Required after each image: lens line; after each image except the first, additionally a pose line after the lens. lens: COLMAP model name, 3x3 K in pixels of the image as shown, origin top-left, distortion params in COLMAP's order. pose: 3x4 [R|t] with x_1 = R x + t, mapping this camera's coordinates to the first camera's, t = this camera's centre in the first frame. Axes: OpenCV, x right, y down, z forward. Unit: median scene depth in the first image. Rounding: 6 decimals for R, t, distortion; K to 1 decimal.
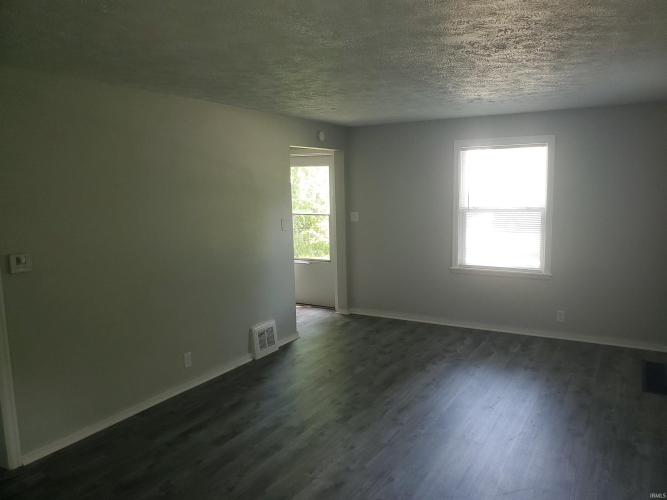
lens RADIAL K [[519.3, 0, 336.5], [0, 519.3, 249.3], [0, 0, 1]] dist [-0.010225, -0.002795]
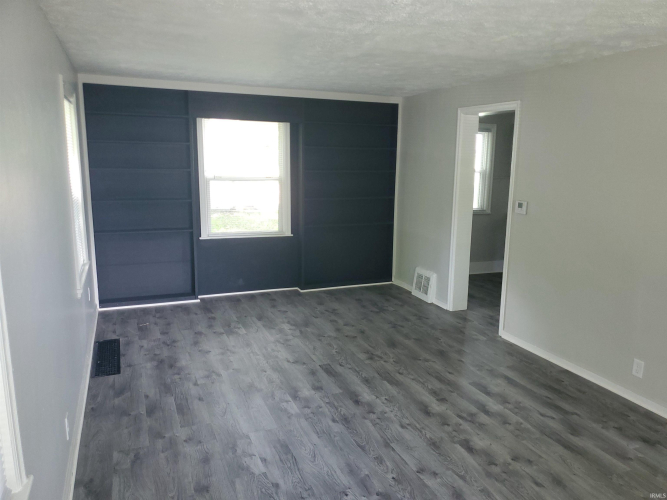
lens RADIAL K [[519.3, 0, 336.0], [0, 519.3, 250.2], [0, 0, 1]] dist [-0.010225, -0.002795]
pose [[-0.602579, 0.161928, -0.781459, 0.842765], [-0.107282, 0.953875, 0.280380, -0.198038], [0.790815, 0.252788, -0.557413, 1.415136]]
